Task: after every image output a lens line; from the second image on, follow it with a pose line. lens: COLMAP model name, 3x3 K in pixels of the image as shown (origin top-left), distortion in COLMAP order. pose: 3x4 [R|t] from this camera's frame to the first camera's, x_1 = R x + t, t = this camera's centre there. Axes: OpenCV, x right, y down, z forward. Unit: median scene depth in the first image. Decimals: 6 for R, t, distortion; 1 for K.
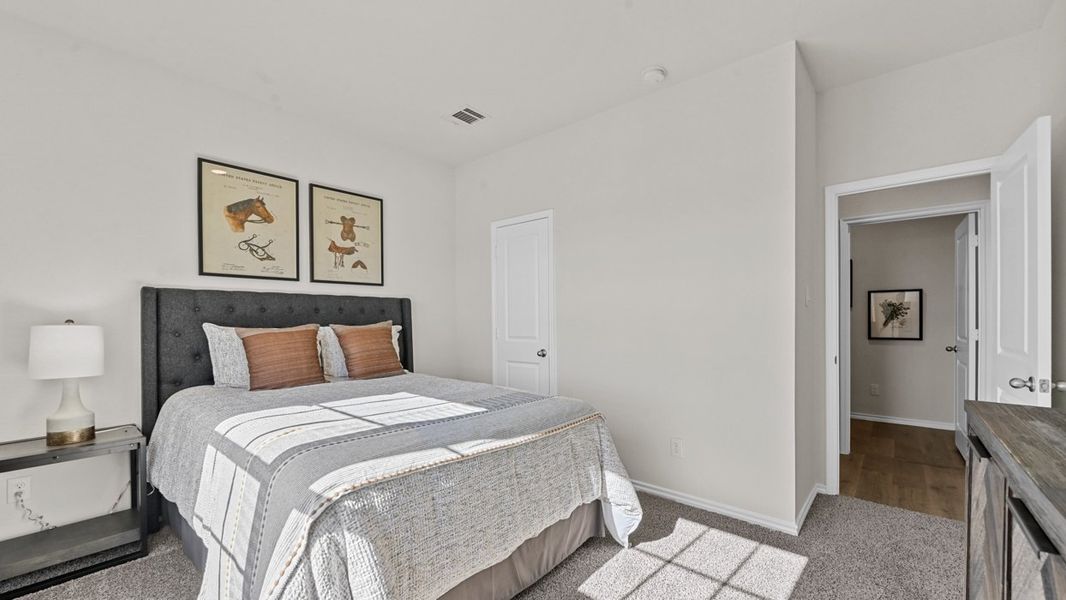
lens RADIAL K [[418.4, 0, 538.9], [0, 418.4, 321.0], [0, 0, 1]] dist [-0.000502, -0.000083]
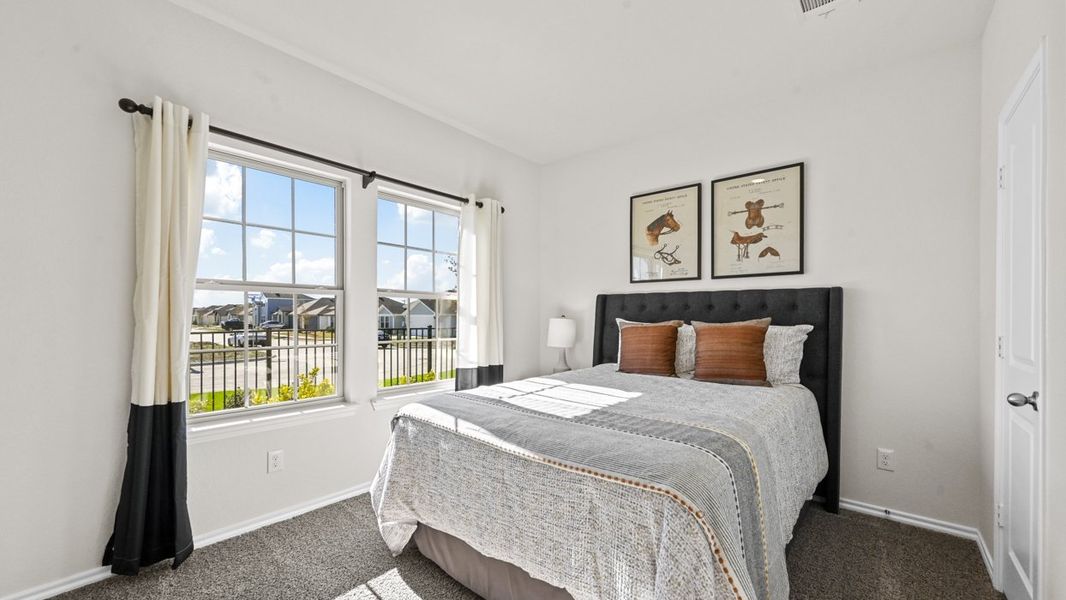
lens RADIAL K [[418.4, 0, 524.8], [0, 418.4, 317.4], [0, 0, 1]] dist [-0.000502, -0.000083]
pose [[-0.001018, 0.006661, -0.999977, 0.491729], [-0.009735, 0.999930, 0.006670, -0.003260], [0.999952, 0.009742, -0.000953, 0.587951]]
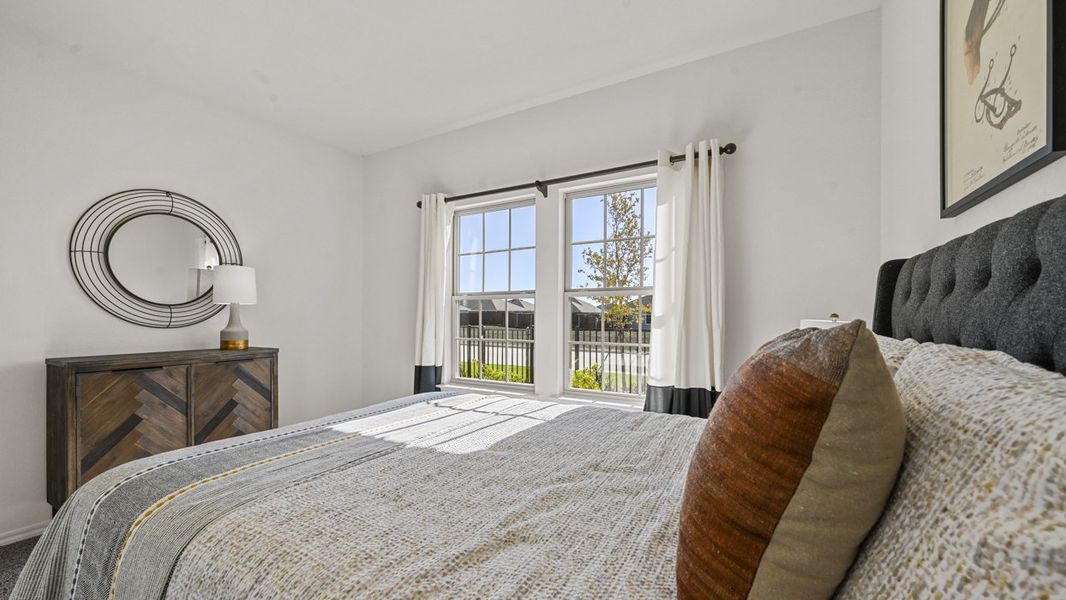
lens RADIAL K [[418.4, 0, 529.6], [0, 418.4, 308.8], [0, 0, 1]] dist [-0.000502, -0.000083]
pose [[-0.983636, 0.003083, -0.180139, -0.247331], [0.004576, 0.999959, -0.007877, -0.006271], [0.180107, -0.008573, -0.983610, 1.225762]]
